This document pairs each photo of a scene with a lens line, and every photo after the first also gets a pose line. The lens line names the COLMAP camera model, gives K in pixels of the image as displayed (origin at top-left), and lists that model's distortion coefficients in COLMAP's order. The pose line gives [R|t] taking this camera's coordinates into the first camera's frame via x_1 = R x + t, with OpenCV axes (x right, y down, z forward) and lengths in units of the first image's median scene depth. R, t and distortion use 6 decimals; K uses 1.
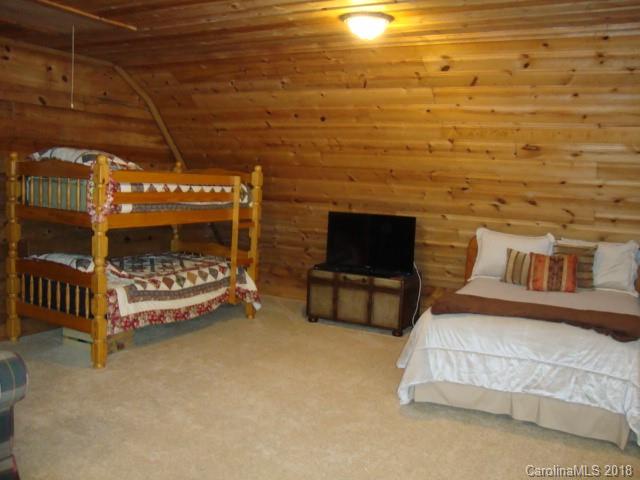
lens RADIAL K [[572.5, 0, 320.0], [0, 572.5, 240.0], [0, 0, 1]] dist [-0.203284, 0.210158]
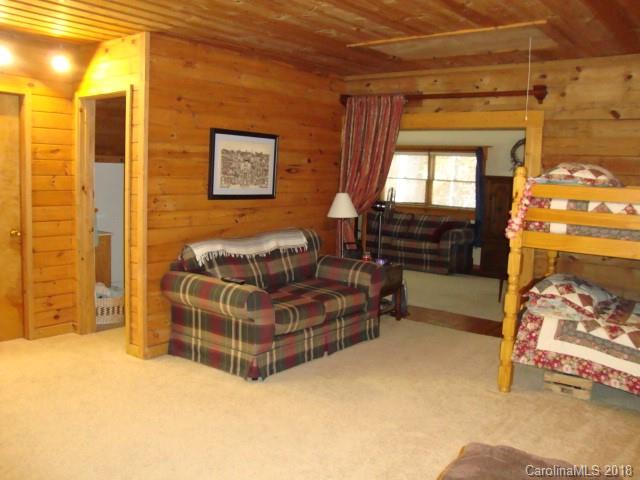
lens RADIAL K [[572.5, 0, 320.0], [0, 572.5, 240.0], [0, 0, 1]] dist [-0.203284, 0.210158]
pose [[-0.158437, 0.063014, -0.985356, 0.535554], [-0.145514, 0.985574, 0.086425, -0.056913], [0.976588, 0.157076, -0.146982, 0.741179]]
